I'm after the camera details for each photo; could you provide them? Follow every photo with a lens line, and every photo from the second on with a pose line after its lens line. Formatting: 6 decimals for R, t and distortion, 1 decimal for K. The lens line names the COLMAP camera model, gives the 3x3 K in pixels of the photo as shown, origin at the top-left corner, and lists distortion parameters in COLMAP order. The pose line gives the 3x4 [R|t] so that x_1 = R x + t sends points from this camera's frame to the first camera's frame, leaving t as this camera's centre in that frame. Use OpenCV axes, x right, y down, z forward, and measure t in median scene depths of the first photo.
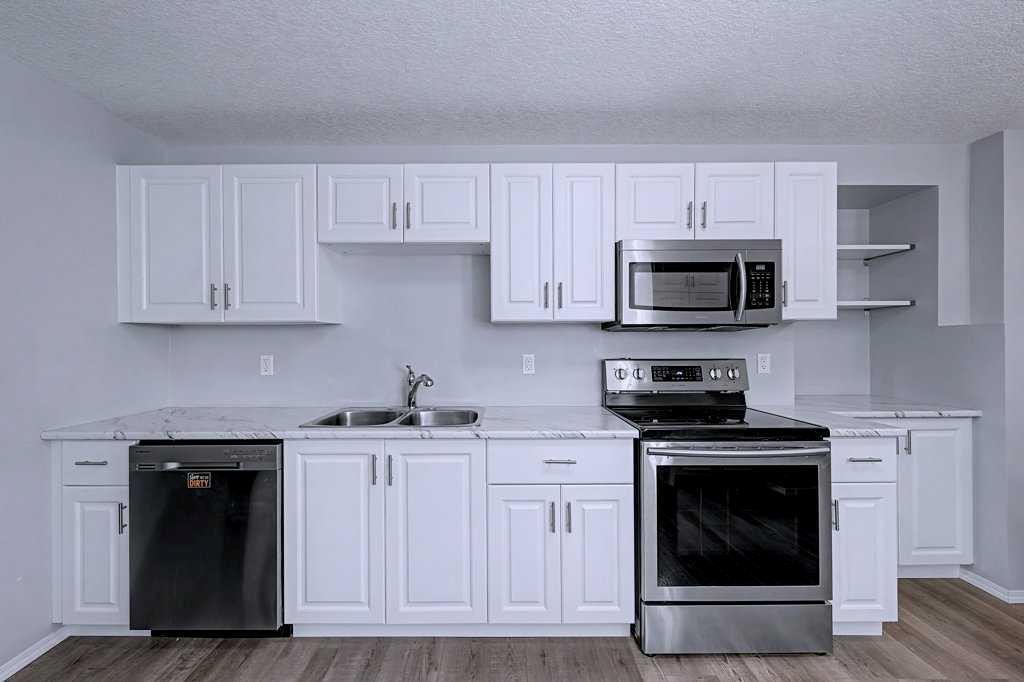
lens RADIAL K [[418.9, 0, 509.6], [0, 418.9, 341.1], [0, 0, 1]] dist [-0.002944, -0.000268]
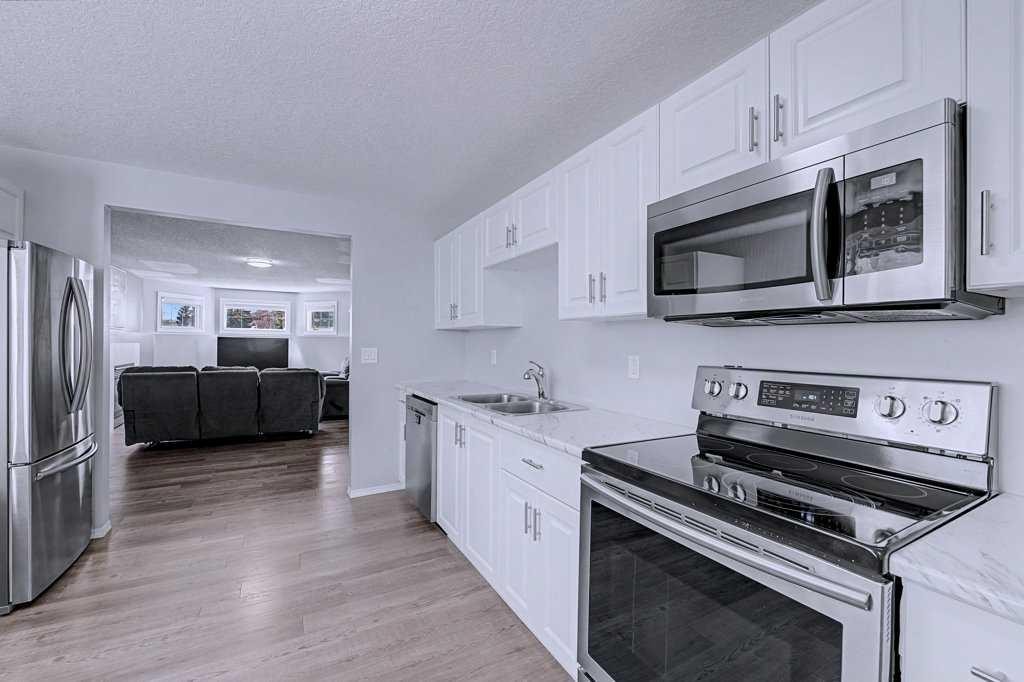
lens RADIAL K [[418.9, 0, 495.0], [0, 418.9, 343.9], [0, 0, 1]] dist [-0.002944, -0.000268]
pose [[0.466188, 0.008736, -0.884642, 0.786583], [-0.007863, 0.999953, 0.005731, 0.004697], [0.884651, 0.004284, 0.466235, 0.395422]]
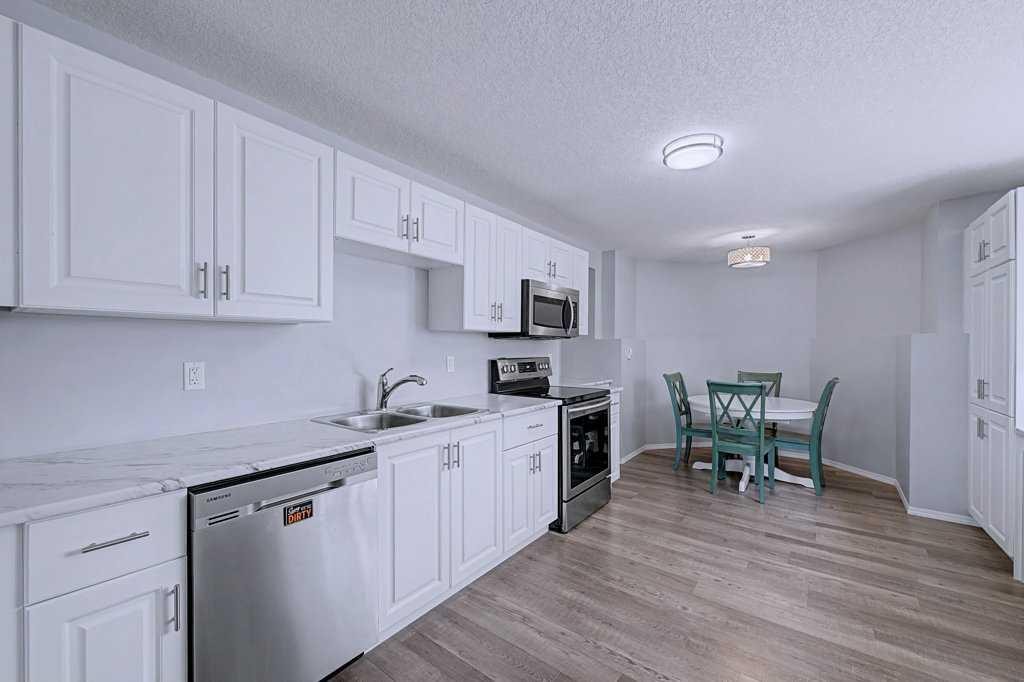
lens RADIAL K [[418.9, 0, 512.7], [0, 418.9, 346.5], [0, 0, 1]] dist [-0.002944, -0.000268]
pose [[0.591569, 0.005777, 0.806234, -0.968143], [-0.009149, 0.999958, -0.000452, 0.003107], [-0.806203, -0.007109, 0.591597, 0.149831]]
